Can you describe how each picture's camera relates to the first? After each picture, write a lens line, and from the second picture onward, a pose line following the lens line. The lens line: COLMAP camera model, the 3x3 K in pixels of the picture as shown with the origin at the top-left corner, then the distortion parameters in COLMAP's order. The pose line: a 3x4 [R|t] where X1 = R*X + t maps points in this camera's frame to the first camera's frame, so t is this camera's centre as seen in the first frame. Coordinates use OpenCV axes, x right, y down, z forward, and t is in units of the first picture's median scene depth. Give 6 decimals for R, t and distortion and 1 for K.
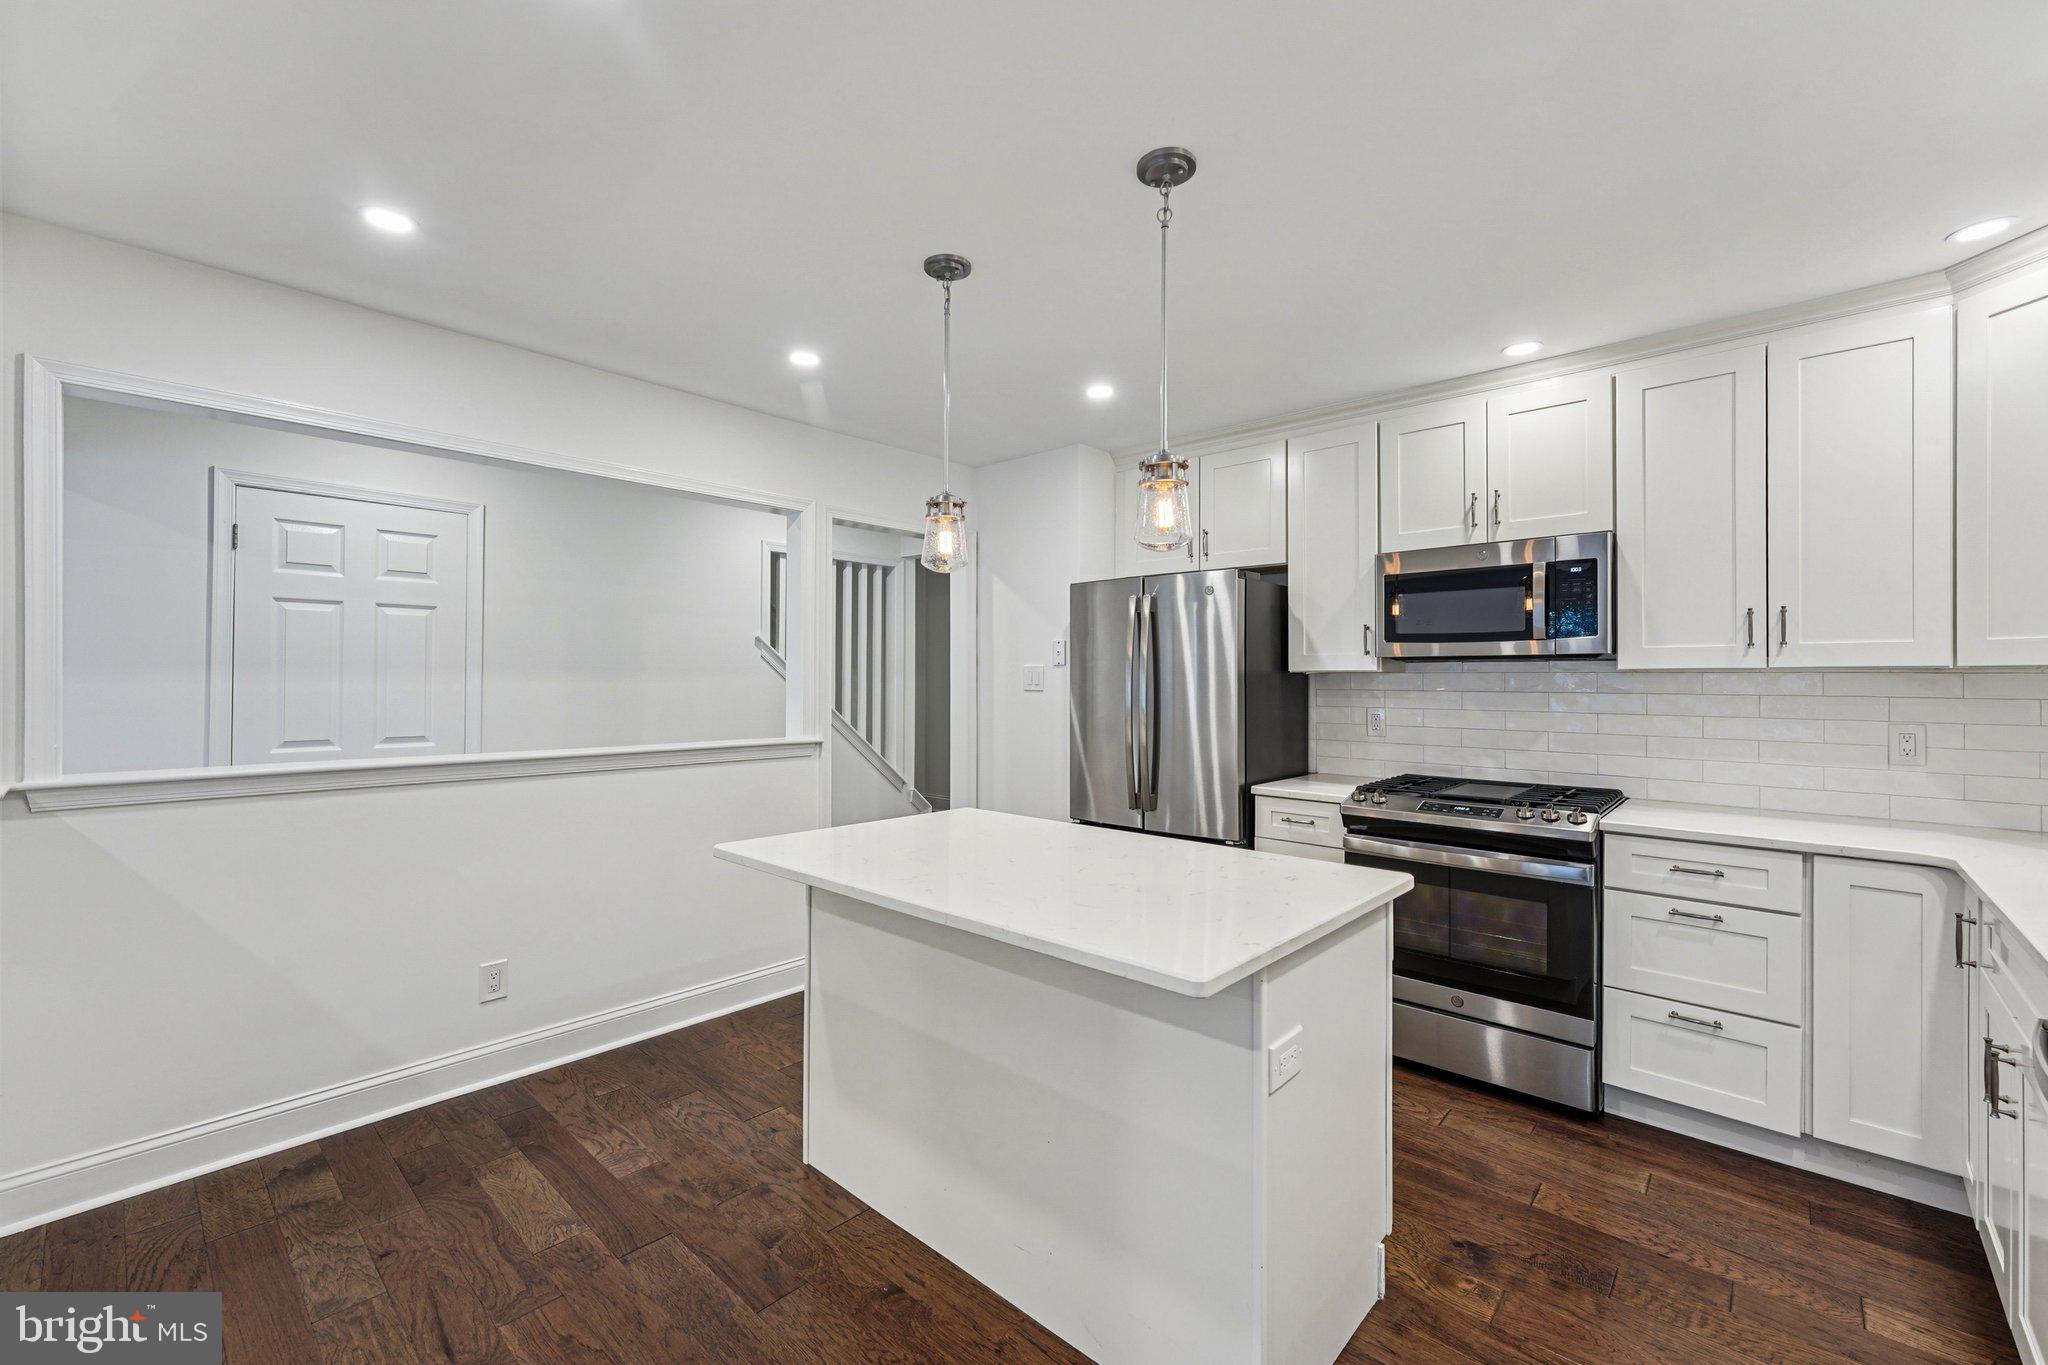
lens RADIAL K [[844.3, 0, 1024.0], [0, 844.3, 680.3], [0, 0, 1]] dist [-0.001864, 0.001234]
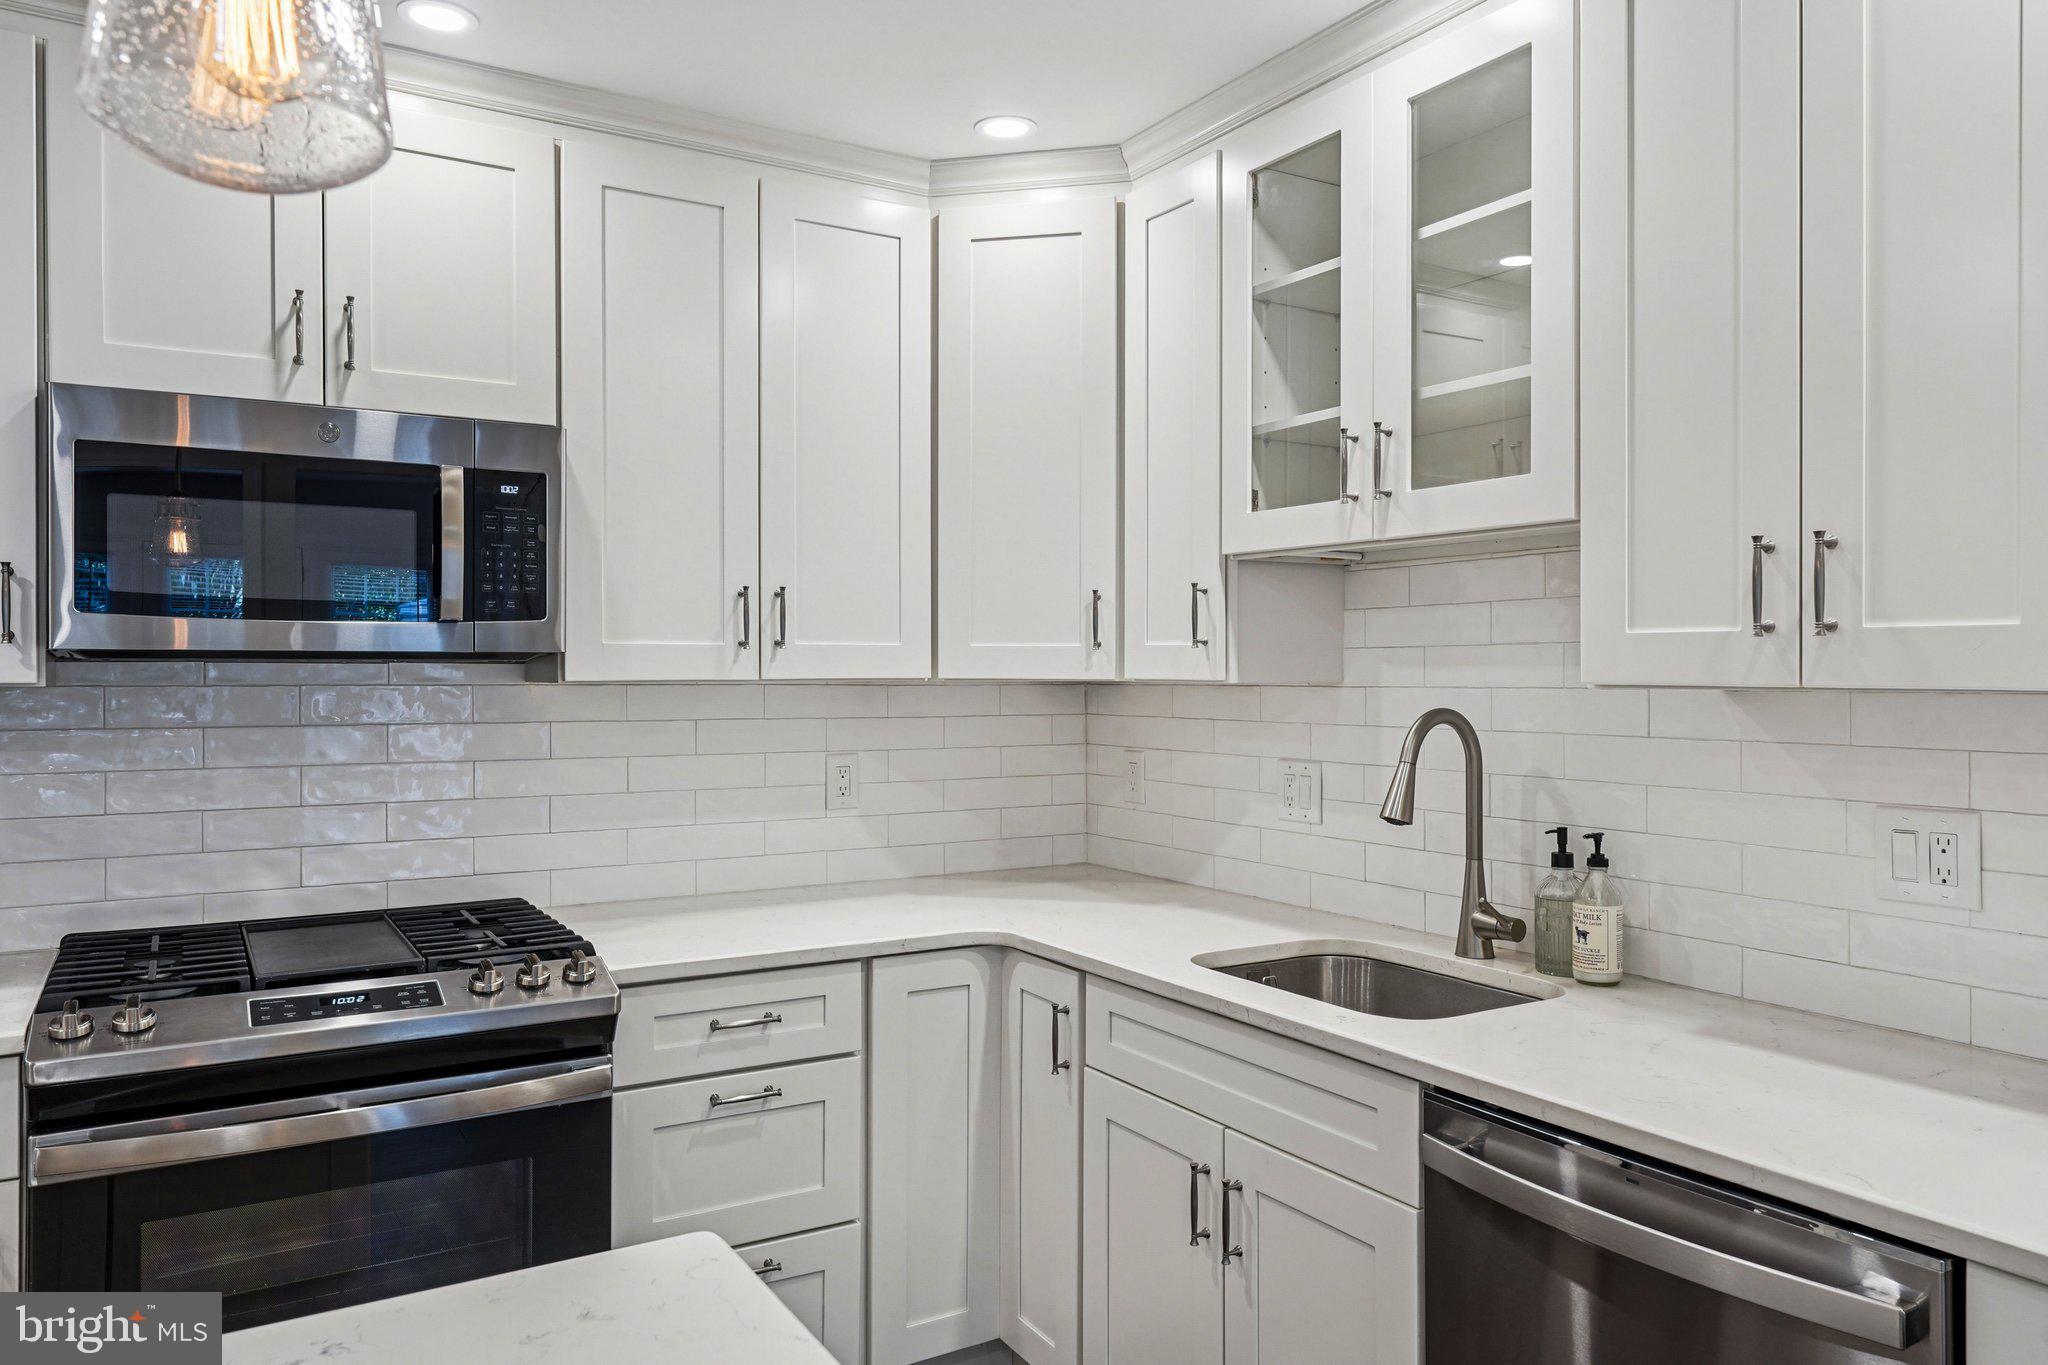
lens RADIAL K [[1395.1, 0, 1017.2], [0, 1395.1, 664.4], [0, 0, 1]] dist [-0.004303, 0.001012]
pose [[0.277320, 0.003872, 0.960770, -0.082933], [0.004098, 0.999978, -0.005213, -0.017755], [-0.960769, 0.005383, 0.277298, 0.457912]]
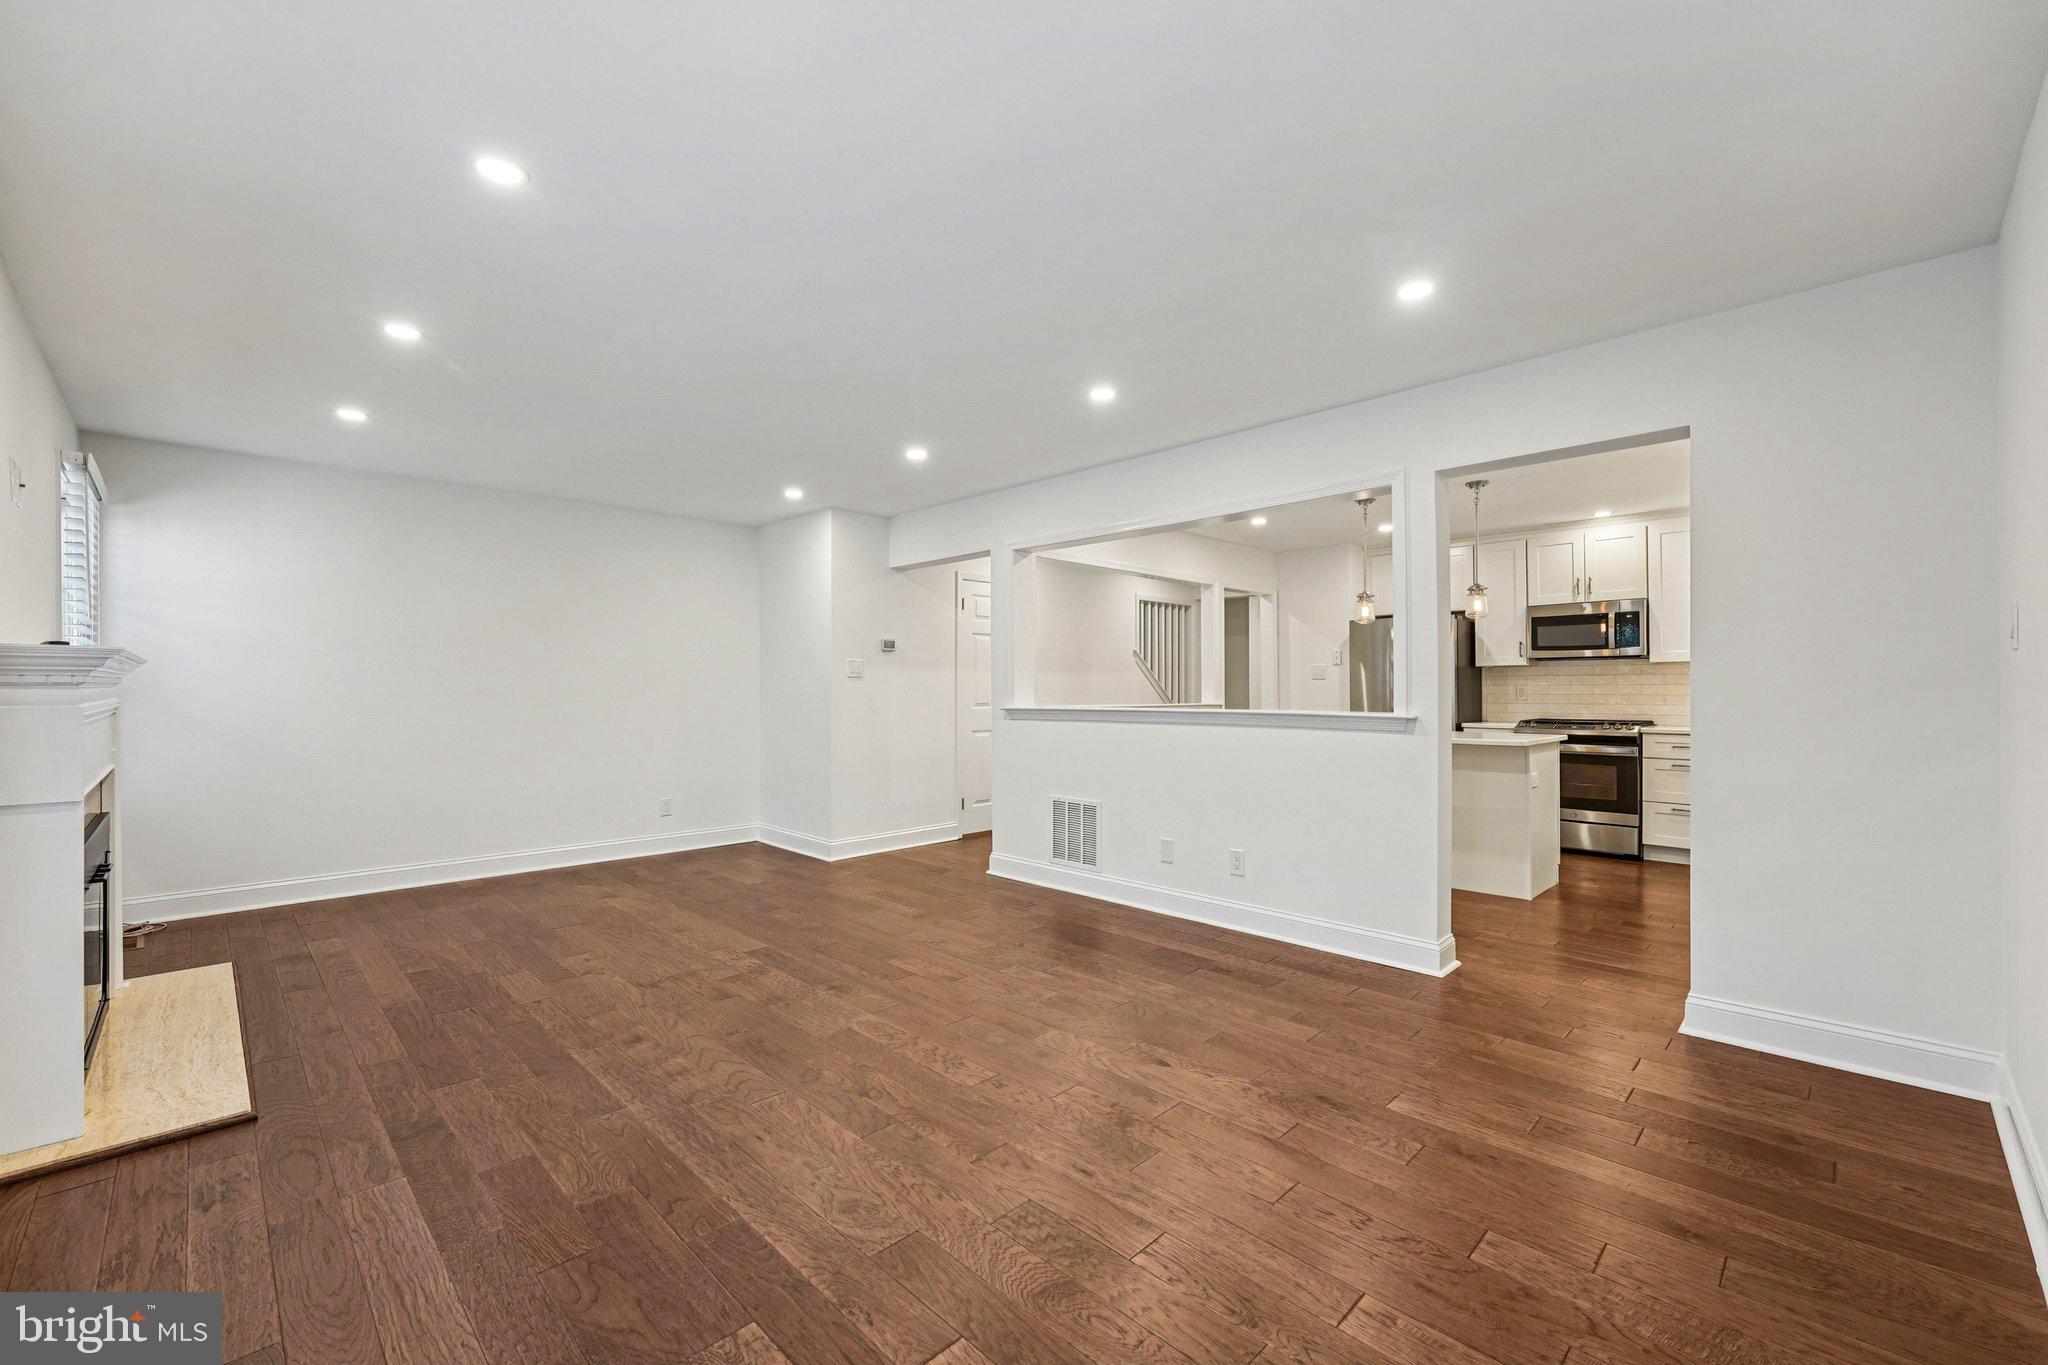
lens RADIAL K [[844.3, 0, 1021.0], [0, 844.3, 686.7], [0, 0, 1]] dist [-0.001864, 0.001234]
pose [[0.998437, -0.005072, -0.055656, -0.766492], [0.004874, 0.999981, -0.003706, 0.048906], [0.055674, 0.003429, 0.998443, -1.218817]]
